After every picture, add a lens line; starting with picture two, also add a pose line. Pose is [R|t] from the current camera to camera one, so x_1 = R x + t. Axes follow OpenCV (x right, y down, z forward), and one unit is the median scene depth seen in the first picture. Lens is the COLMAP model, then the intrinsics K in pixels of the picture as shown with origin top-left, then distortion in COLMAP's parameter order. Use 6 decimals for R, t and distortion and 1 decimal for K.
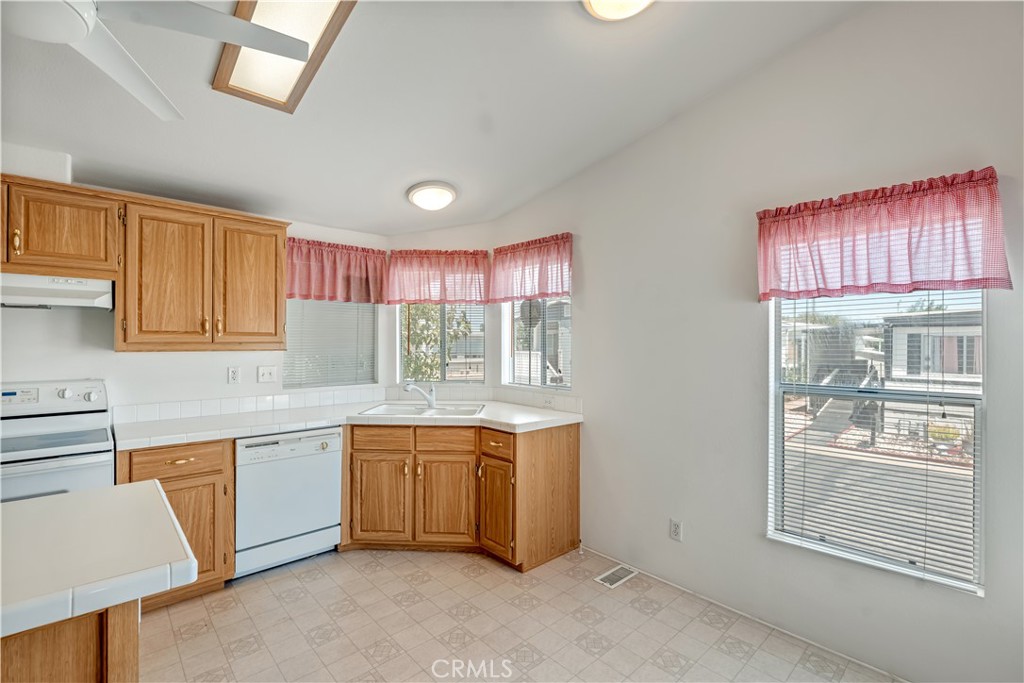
lens RADIAL K [[453.6, 0, 508.6], [0, 453.6, 343.7], [0, 0, 1]] dist [-0.005890, -0.000696]
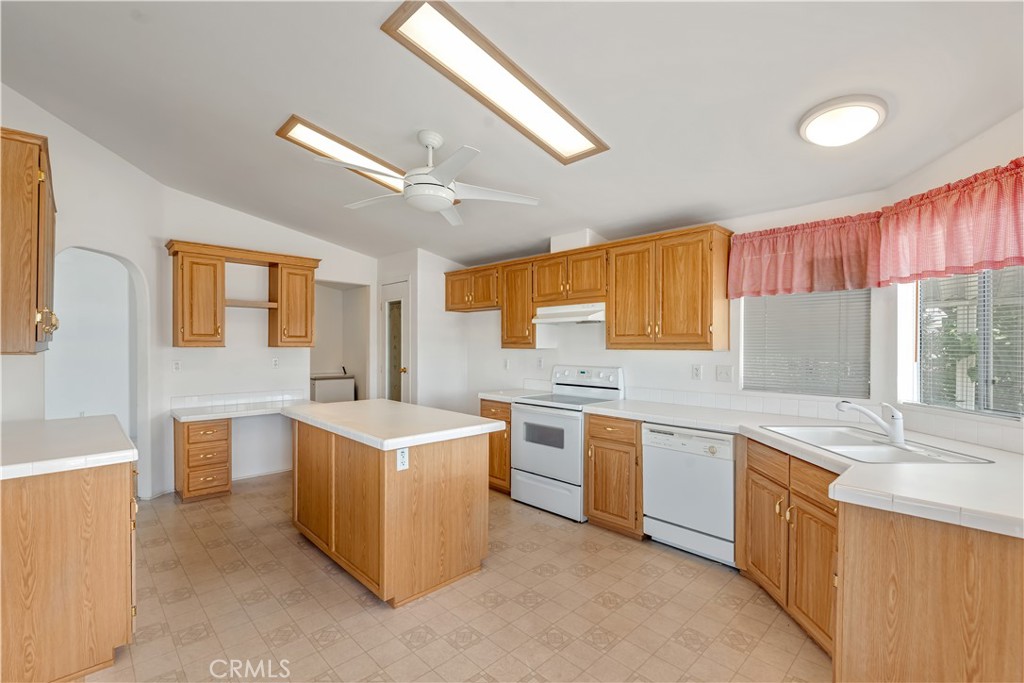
lens RADIAL K [[453.6, 0, 508.6], [0, 453.6, 343.7], [0, 0, 1]] dist [-0.005890, -0.000696]
pose [[0.026088, -0.000448, -0.999660, 0.524088], [-0.001217, 0.999999, -0.000480, 0.001054], [0.999659, 0.001230, 0.026088, 0.525197]]
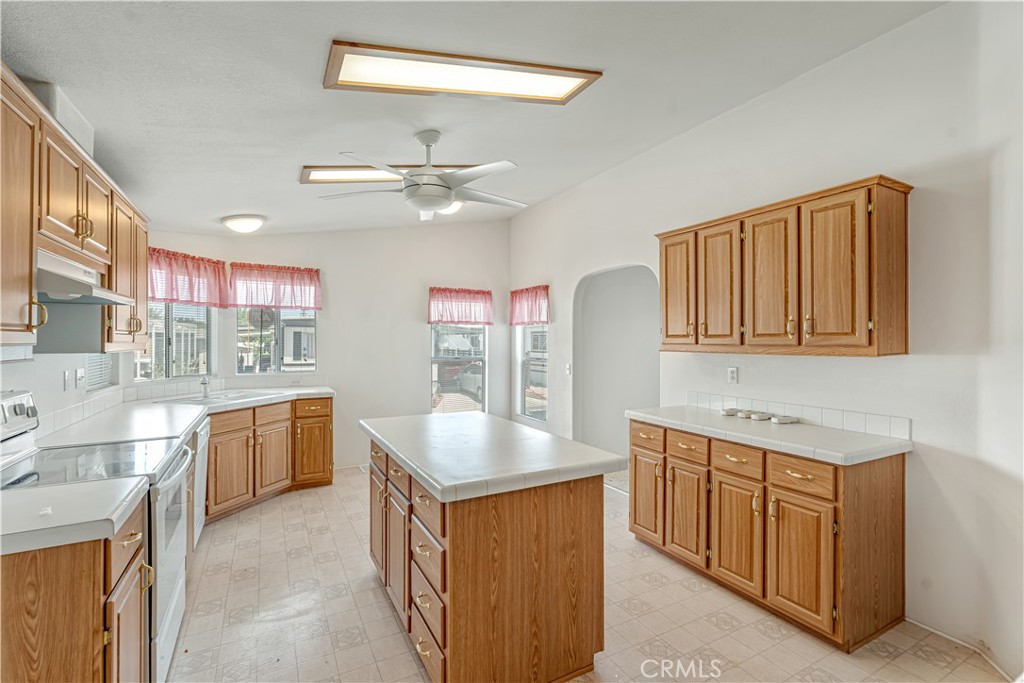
lens RADIAL K [[453.6, 0, 508.6], [0, 453.6, 343.7], [0, 0, 1]] dist [-0.005890, -0.000696]
pose [[0.249295, -0.009918, 0.968377, -1.268694], [-0.003647, 0.999931, 0.011180, -0.011840], [-0.968421, -0.006318, 0.249242, -0.003604]]
